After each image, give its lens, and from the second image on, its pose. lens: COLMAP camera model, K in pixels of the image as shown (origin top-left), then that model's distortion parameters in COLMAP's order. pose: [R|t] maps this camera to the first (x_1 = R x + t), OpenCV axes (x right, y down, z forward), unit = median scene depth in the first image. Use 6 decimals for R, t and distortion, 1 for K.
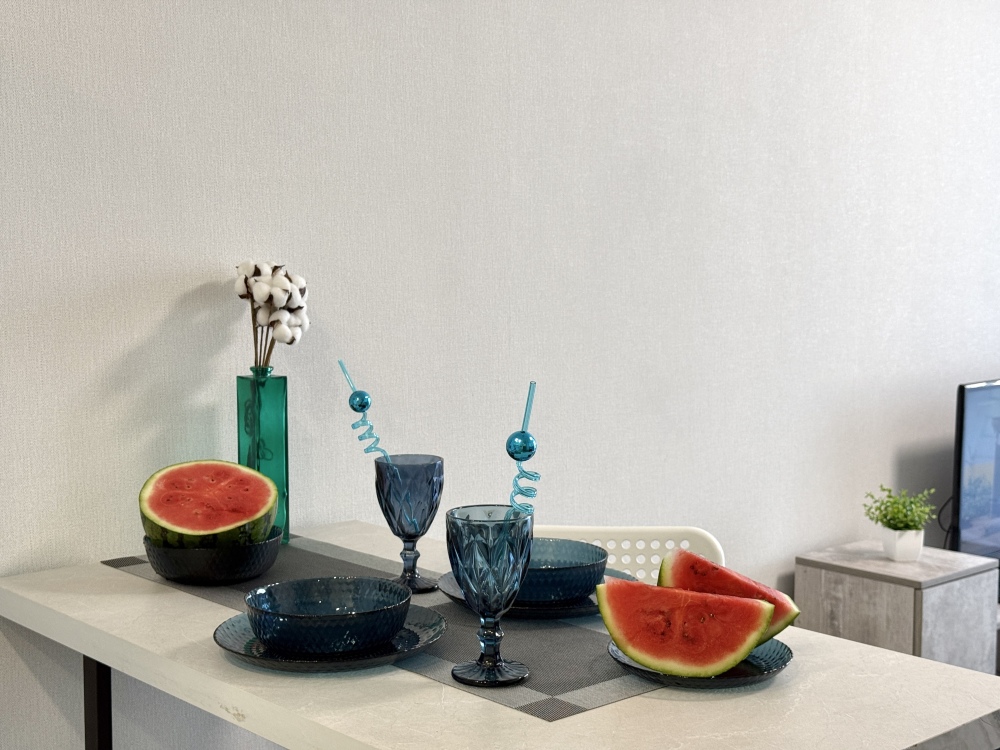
lens RADIAL K [[1399.9, 0, 501.6], [0, 1399.9, 396.9], [0, 0, 1]] dist [0.110166, -0.046871]
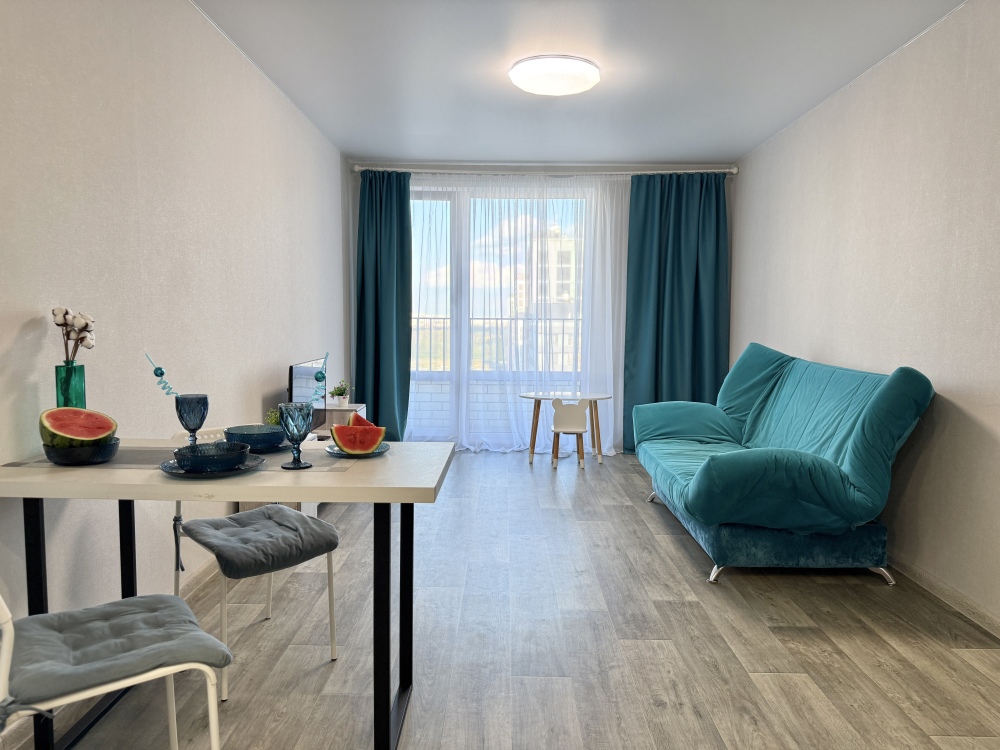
lens RADIAL K [[698.0, 0, 497.7], [0, 698.0, 380.6], [0, 0, 1]] dist [0.077536, -0.105699]
pose [[0.682171, -0.054919, 0.729127, -0.490546], [0.061527, 0.997950, 0.017603, 0.026505], [-0.728599, 0.032852, 0.684152, -0.125998]]
